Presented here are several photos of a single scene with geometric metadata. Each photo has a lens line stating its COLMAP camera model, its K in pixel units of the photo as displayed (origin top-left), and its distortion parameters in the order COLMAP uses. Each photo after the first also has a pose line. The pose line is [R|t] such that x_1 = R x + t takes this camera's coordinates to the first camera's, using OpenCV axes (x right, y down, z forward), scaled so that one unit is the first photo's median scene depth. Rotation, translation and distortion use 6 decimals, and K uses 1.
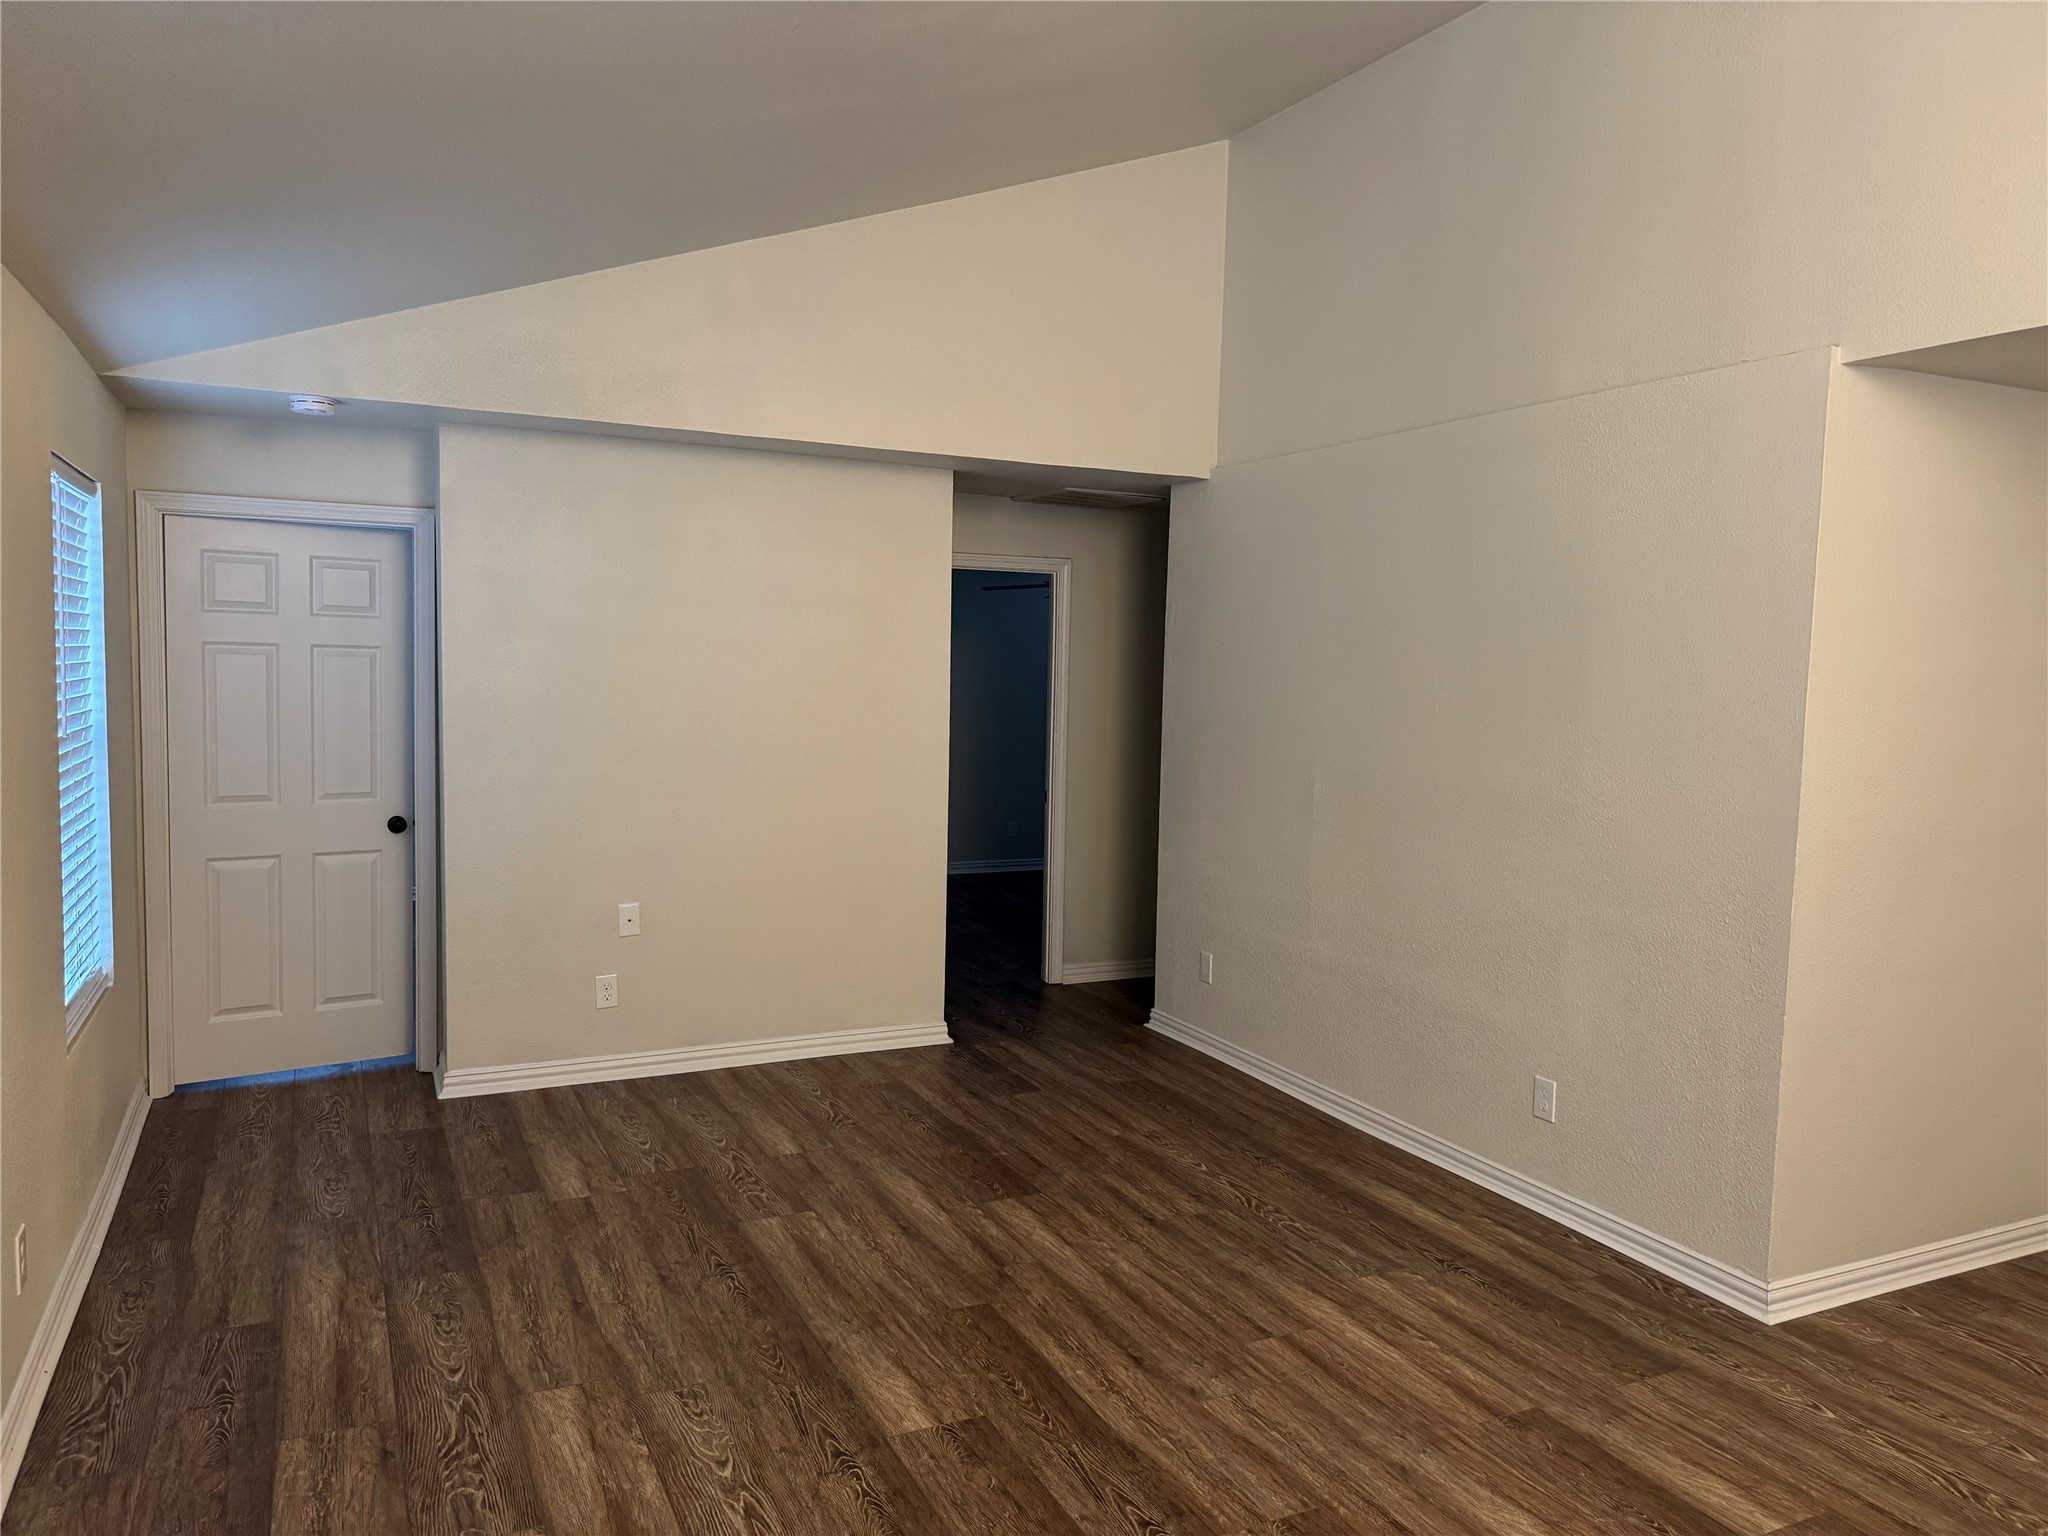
lens RADIAL K [[1449.4, 0, 1024.8], [0, 1449.4, 779.3], [0, 0, 1]] dist [0.073125, -0.091352]
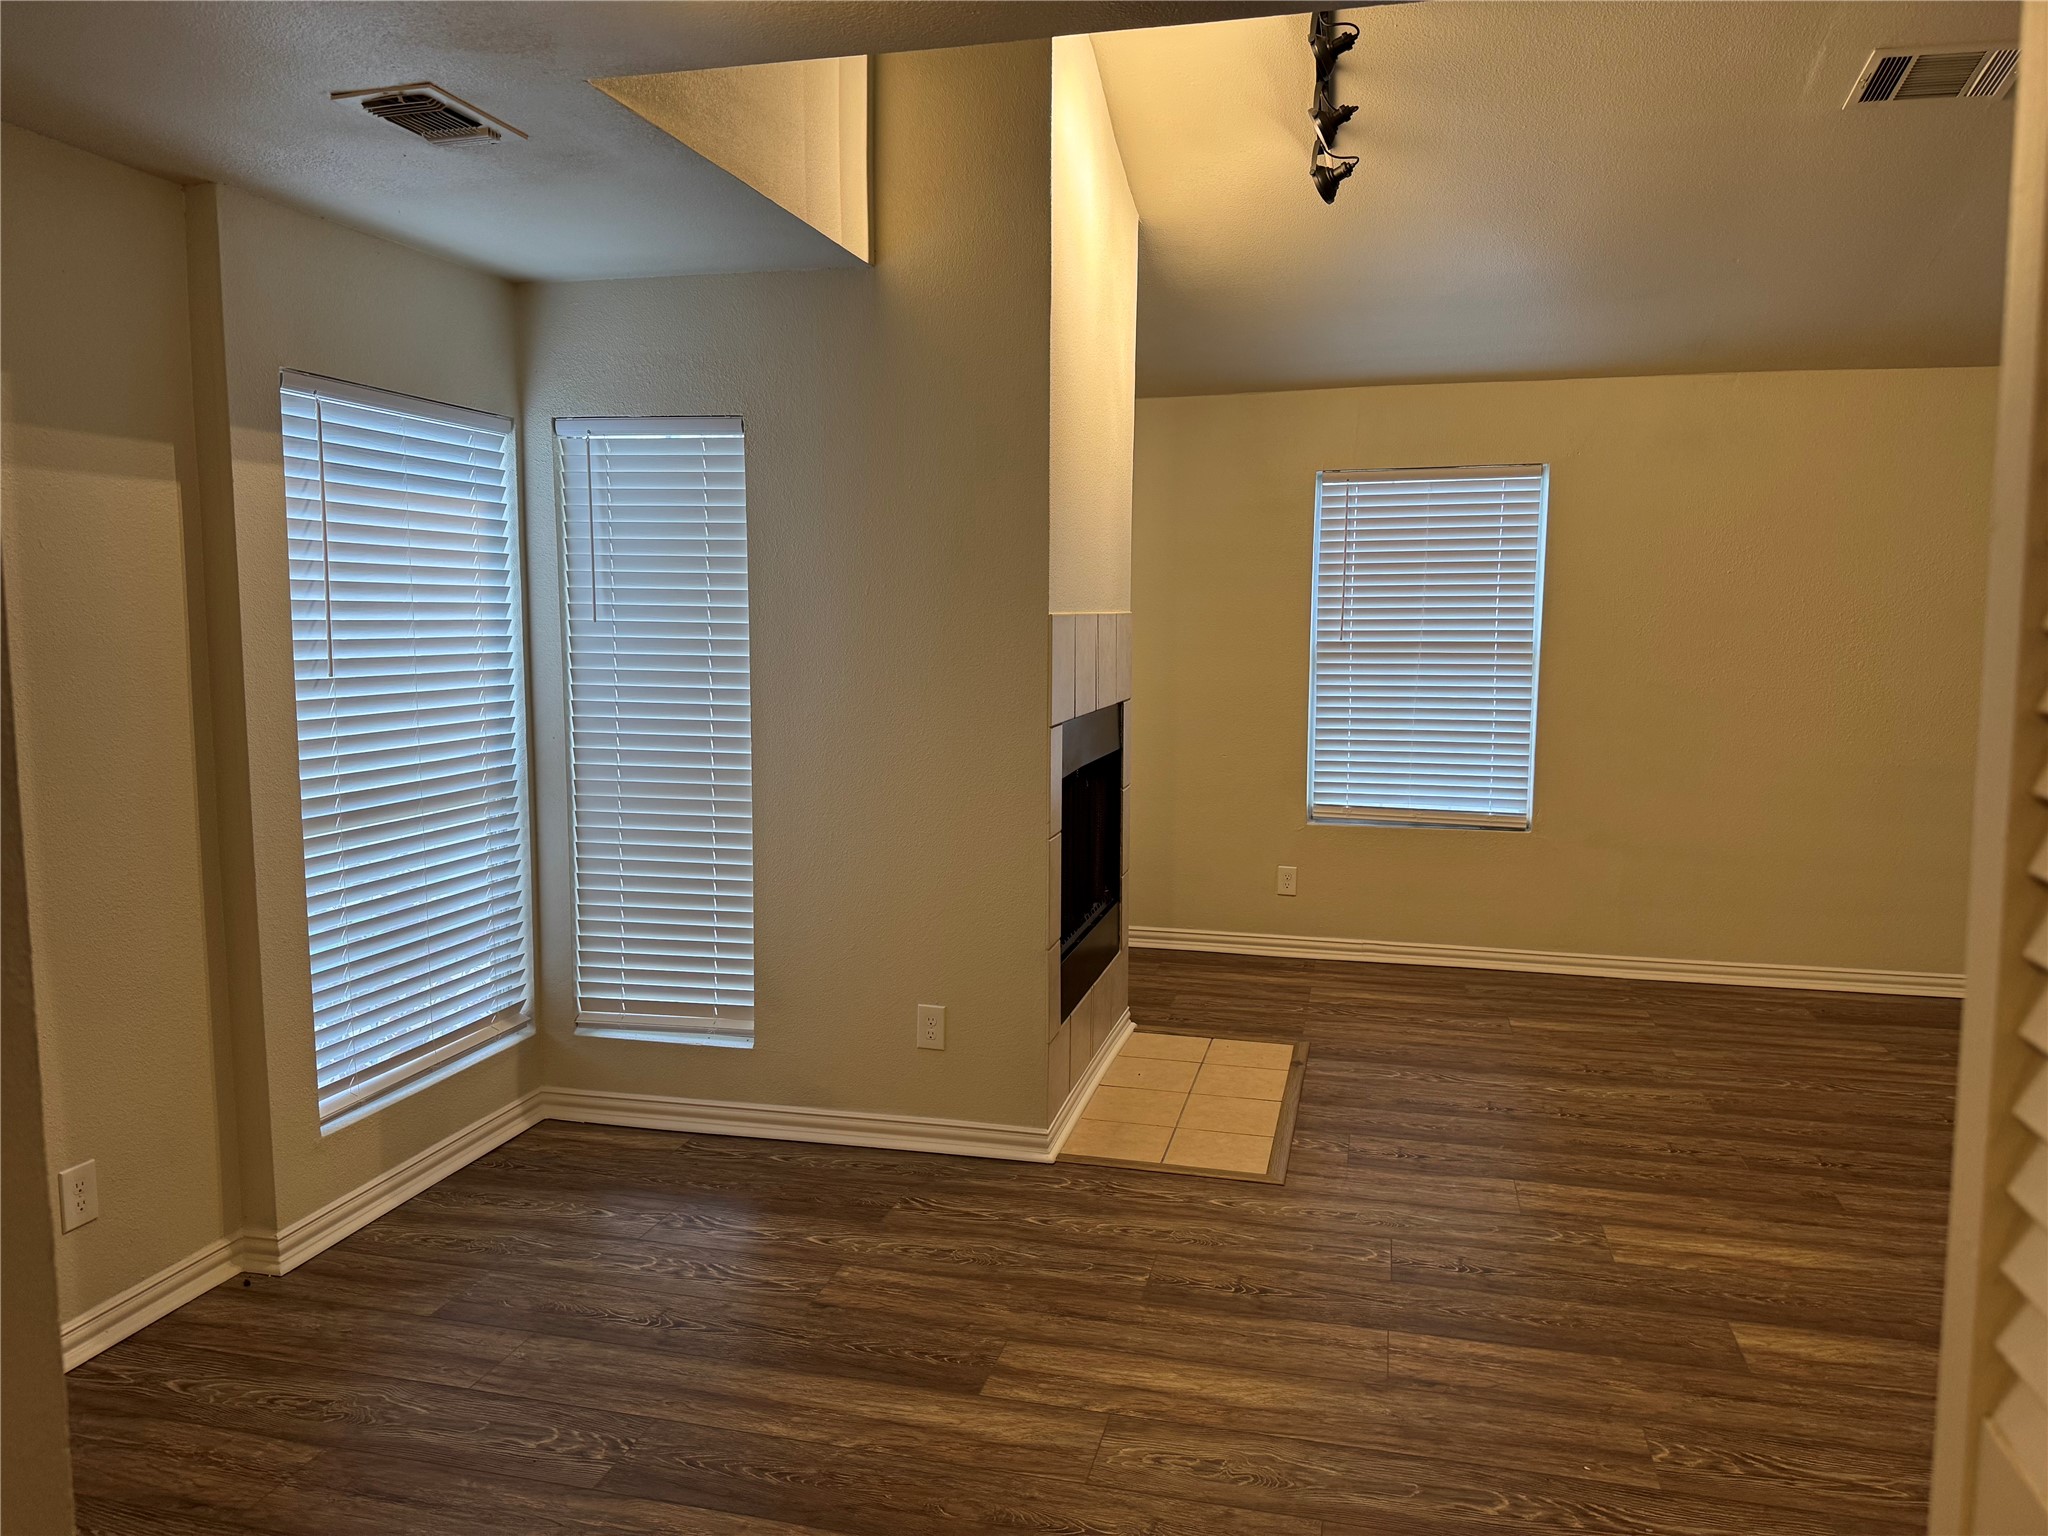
lens RADIAL K [[1449.4, 0, 1019.7], [0, 1449.4, 766.2], [0, 0, 1]] dist [0.073125, -0.091352]
pose [[-0.644482, 0.058226, -0.762400, 1.207743], [-0.091197, 0.984125, 0.152251, -0.013293], [0.759162, 0.167651, -0.628941, 0.887028]]
